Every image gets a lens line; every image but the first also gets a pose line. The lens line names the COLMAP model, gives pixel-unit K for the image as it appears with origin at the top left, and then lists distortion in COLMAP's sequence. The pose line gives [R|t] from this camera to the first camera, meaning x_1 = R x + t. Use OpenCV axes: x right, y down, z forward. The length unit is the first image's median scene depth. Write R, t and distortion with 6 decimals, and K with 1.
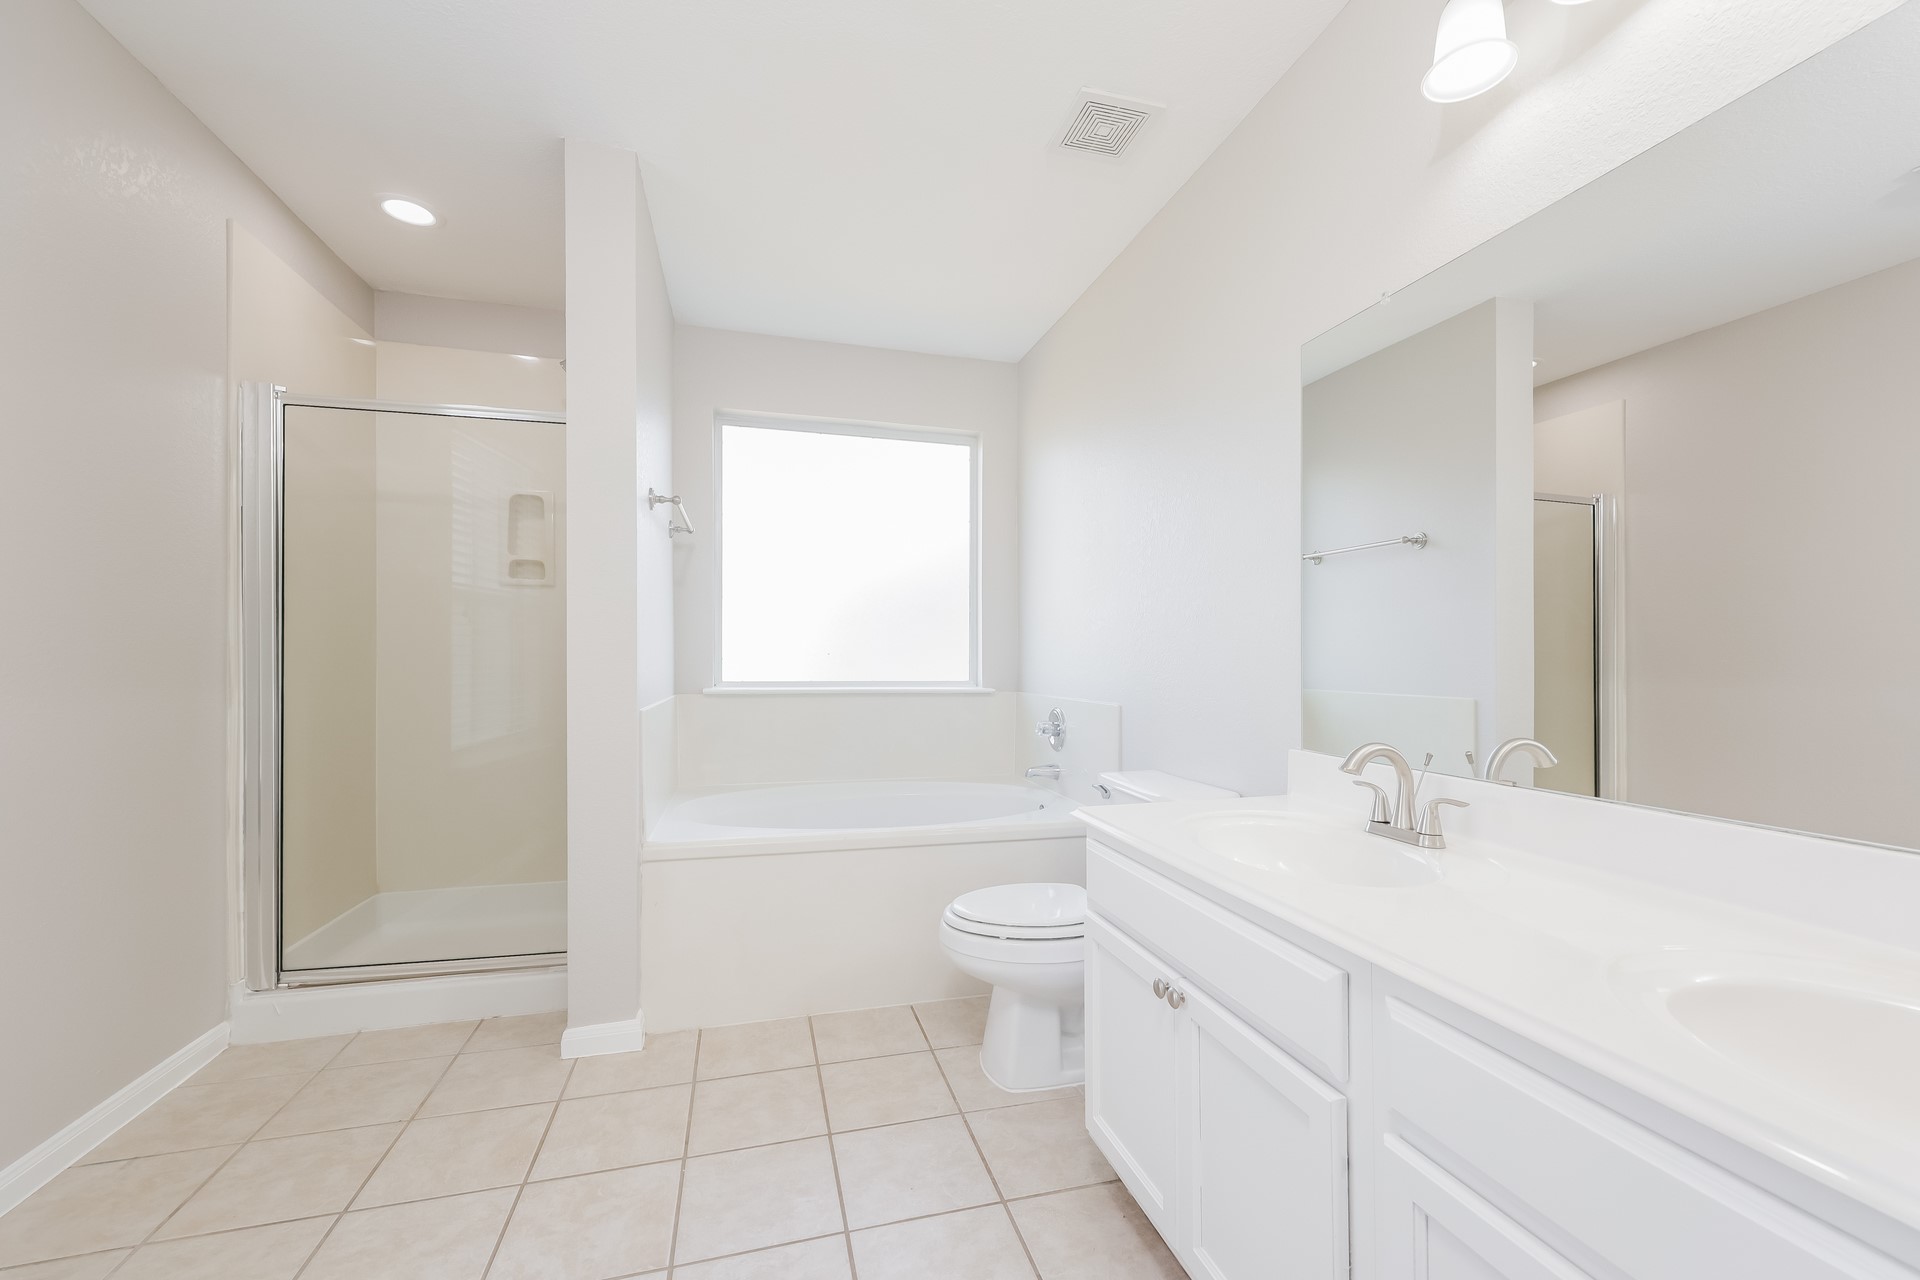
lens RADIAL K [[760.1, 0, 973.3], [0, 760.1, 647.0], [0, 0, 1]] dist [0.007843, -0.000943]
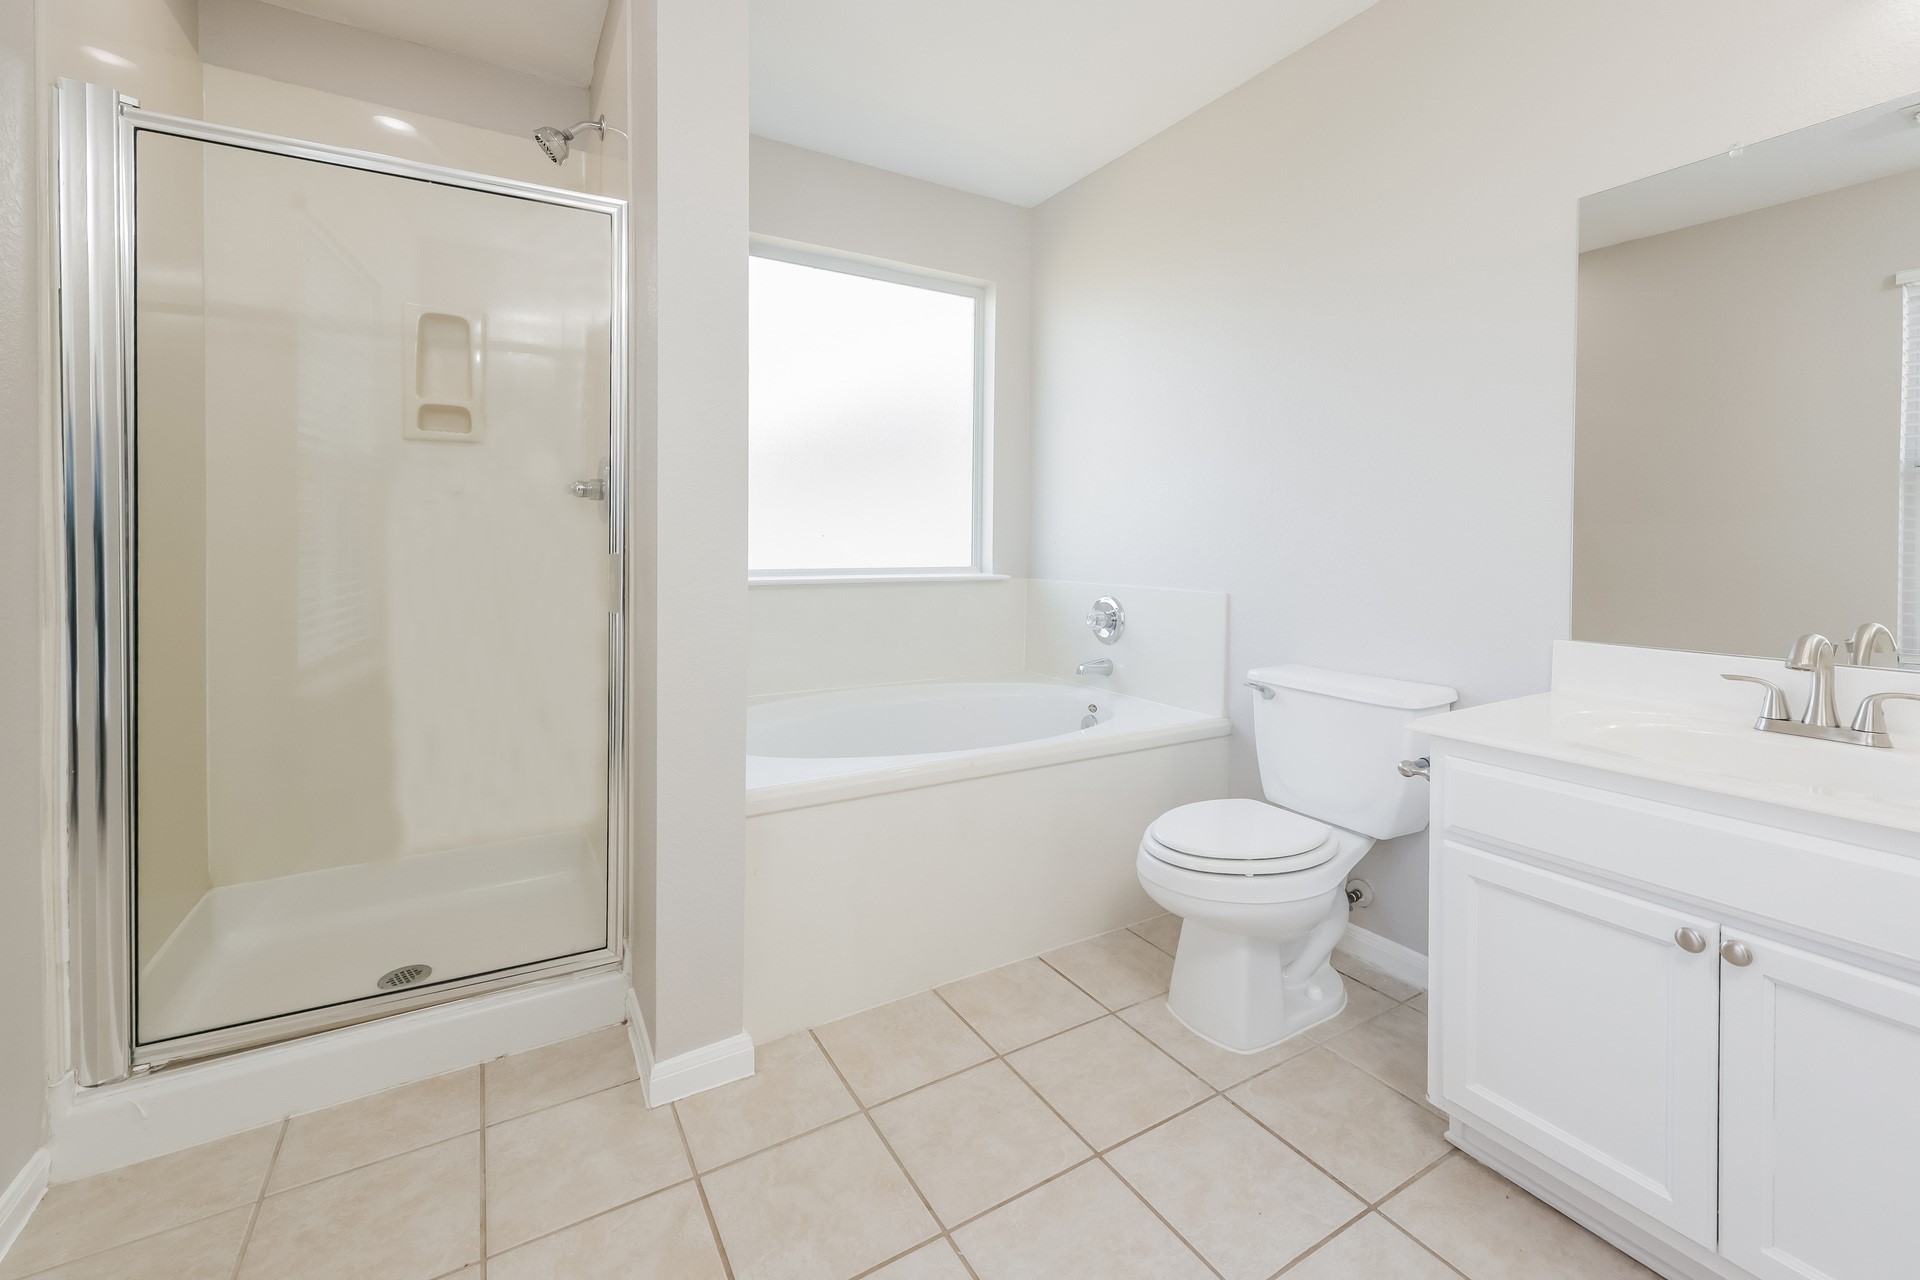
lens RADIAL K [[760.1, 0, 887.7], [0, 760.1, 545.3], [0, 0, 1]] dist [0.007843, -0.000943]
pose [[0.967631, -0.002469, 0.252356, -0.473142], [-0.002222, 0.999830, 0.018304, 0.005529], [-0.252359, -0.018272, 0.967461, 0.253889]]
